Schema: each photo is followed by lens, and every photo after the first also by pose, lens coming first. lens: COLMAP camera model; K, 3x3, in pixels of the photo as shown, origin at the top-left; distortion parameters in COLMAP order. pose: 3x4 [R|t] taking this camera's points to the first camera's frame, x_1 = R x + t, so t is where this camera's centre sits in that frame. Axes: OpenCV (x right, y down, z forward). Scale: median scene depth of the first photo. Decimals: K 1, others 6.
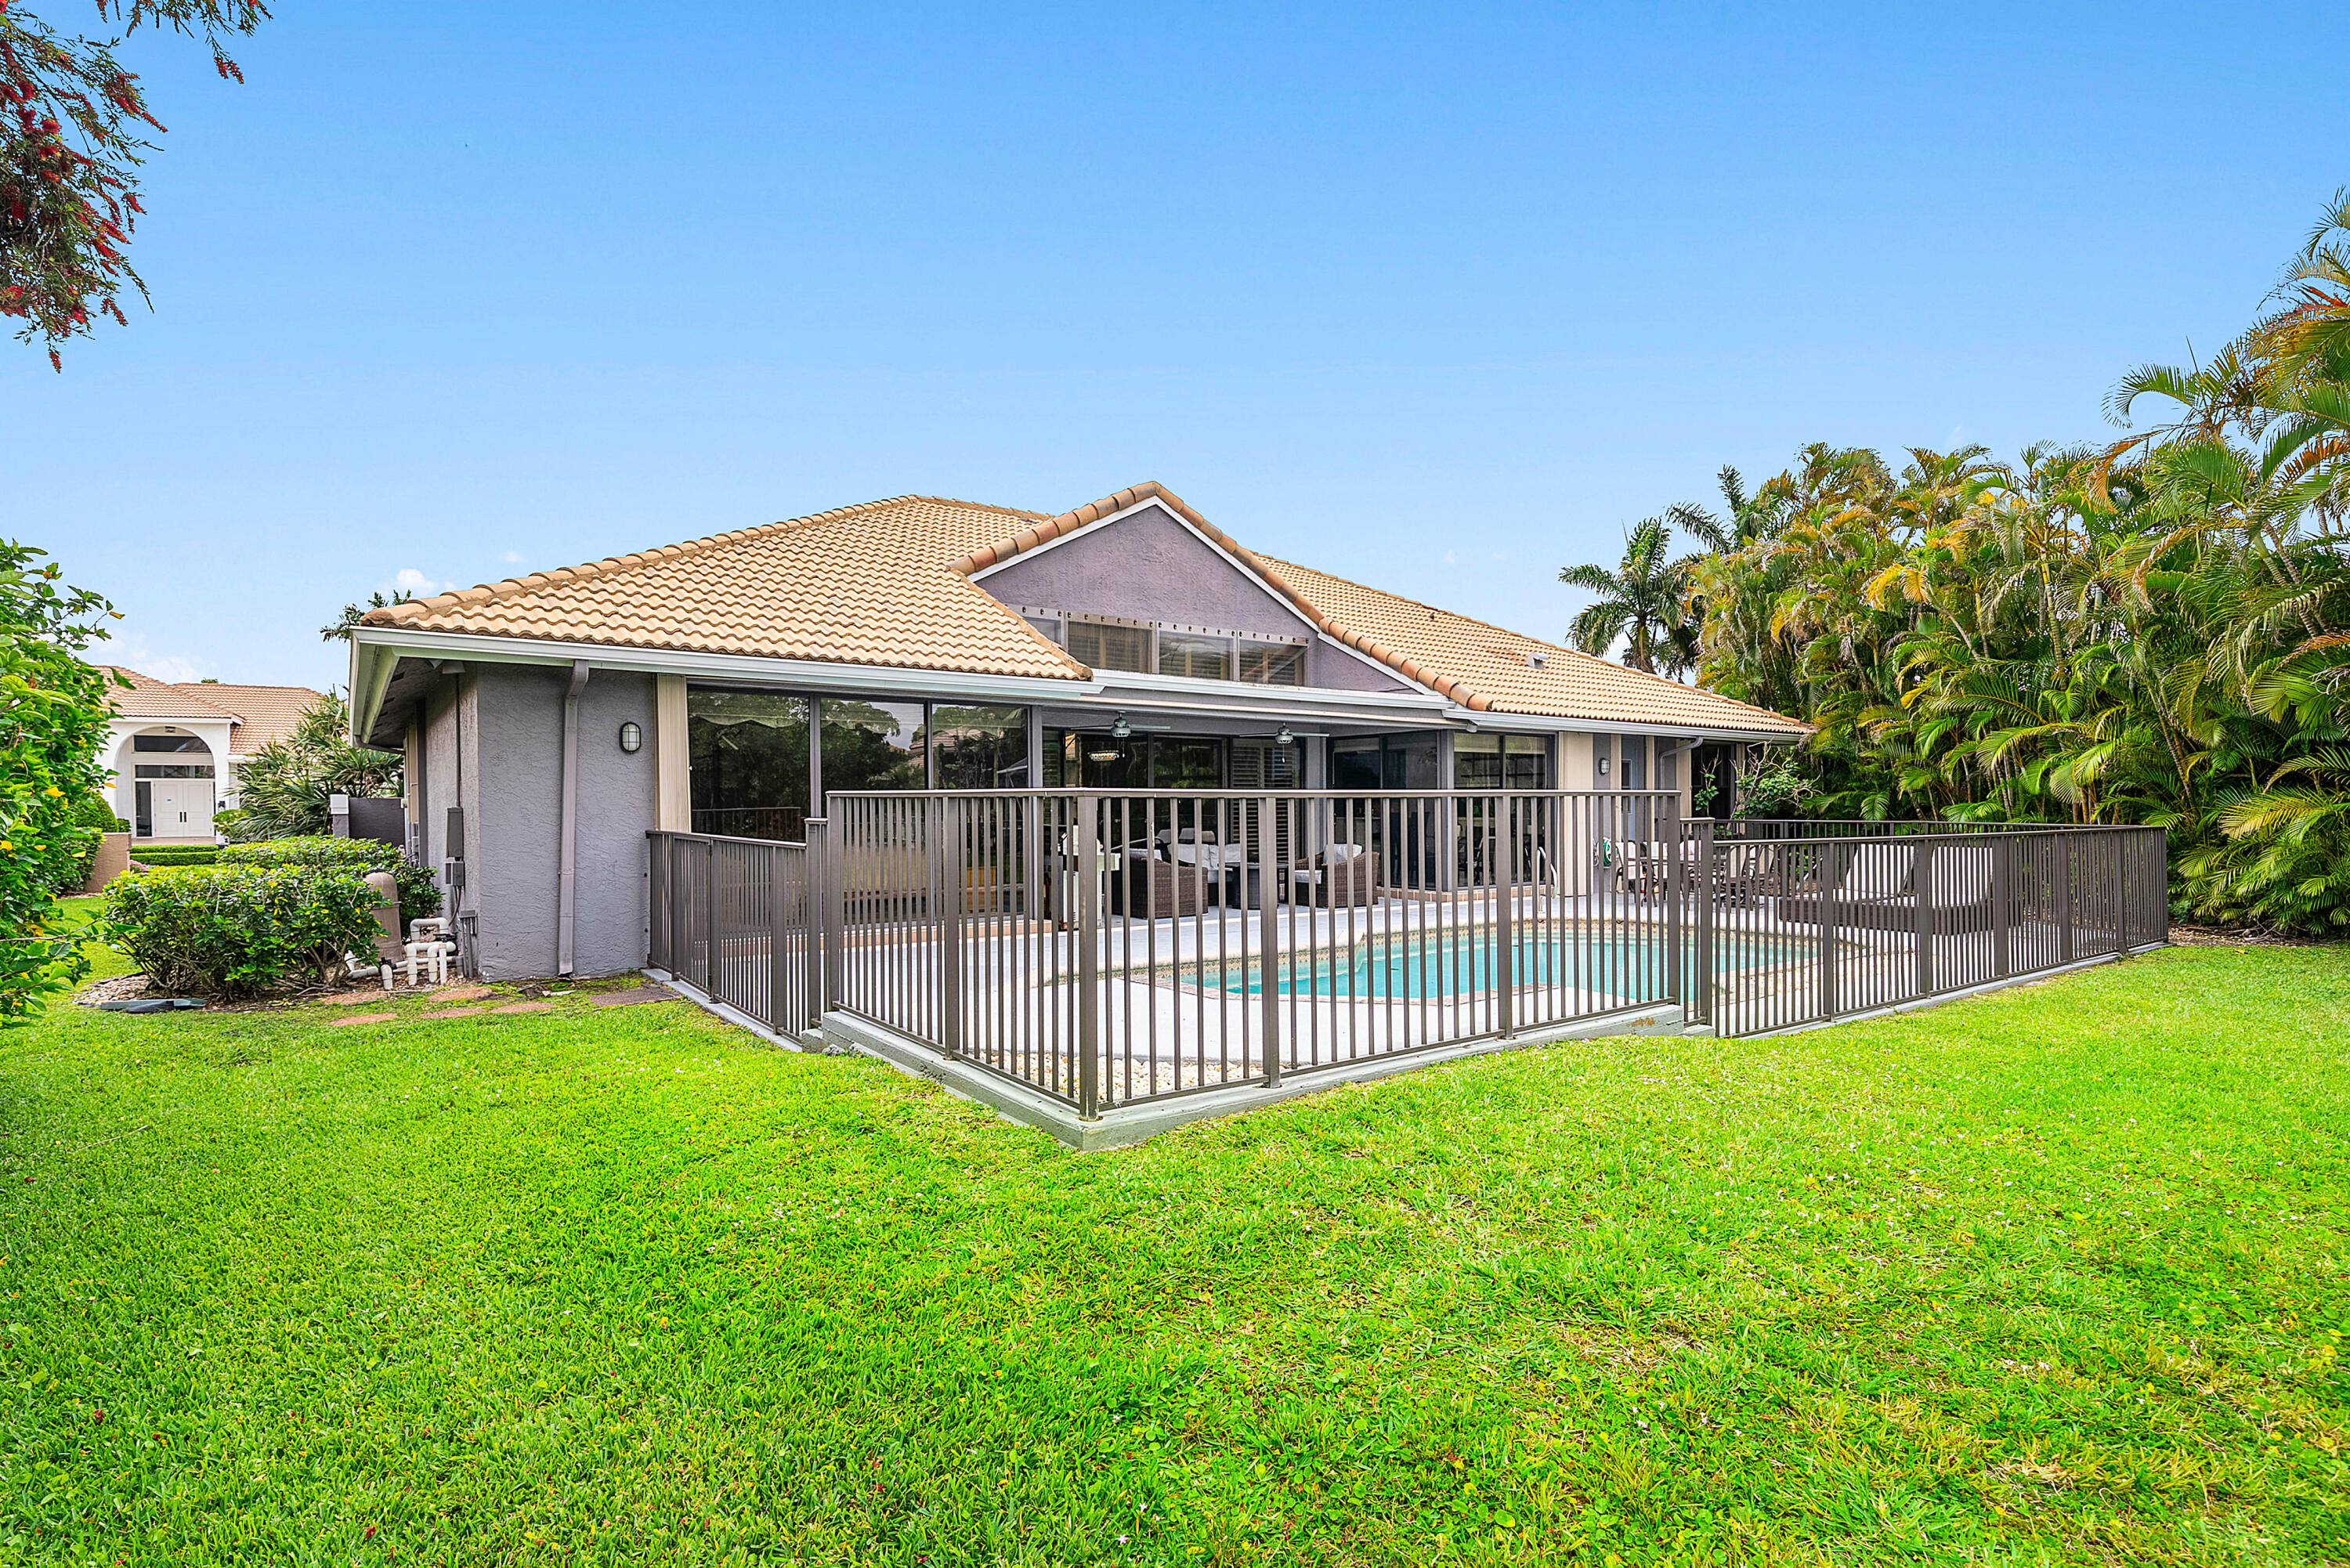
lens RADIAL K [[1118.8, 0, 1151.2], [0, 1118.8, 810.0], [0, 0, 1]] dist [0.002924, 0.000354]
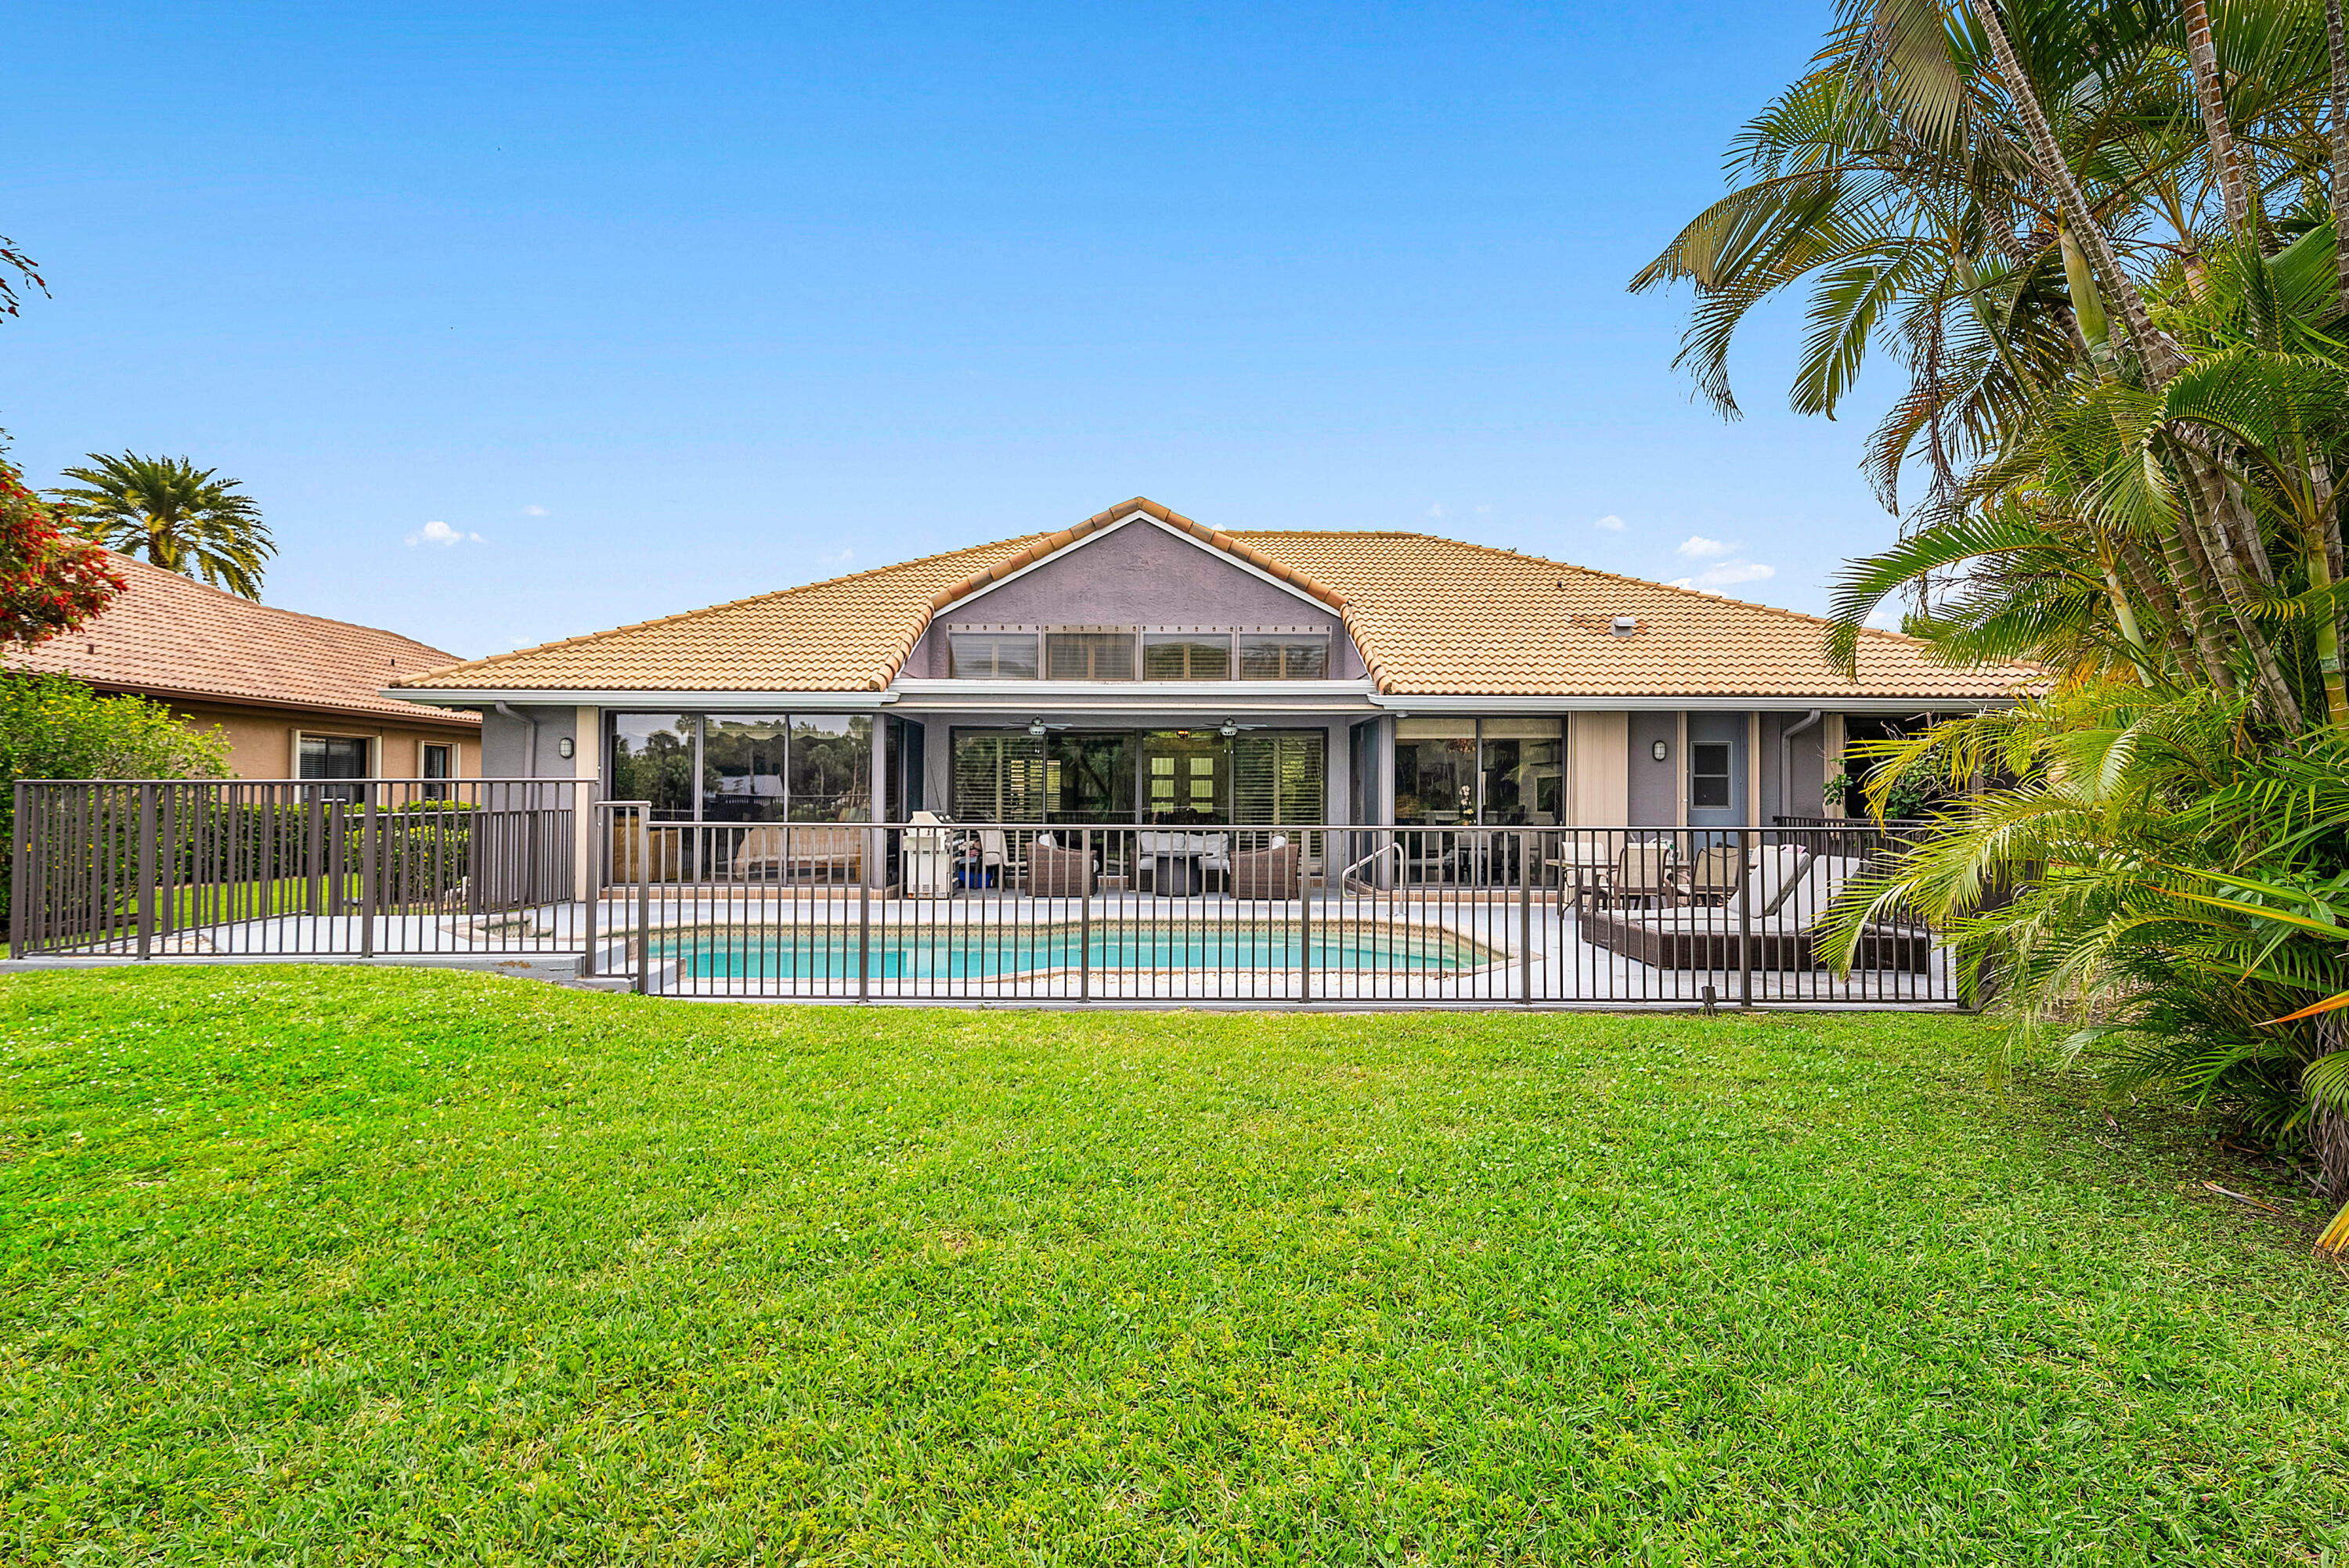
lens RADIAL K [[1108.6, 0, 1168.6], [0, 1108.6, 790.7], [0, 0, 1]] dist [0.001548, -0.000113]
pose [[0.822874, 0.000501, -0.568224, 0.643362], [-0.007904, 0.999913, -0.010564, 0.001413], [0.568170, 0.013184, 0.822806, 0.141763]]
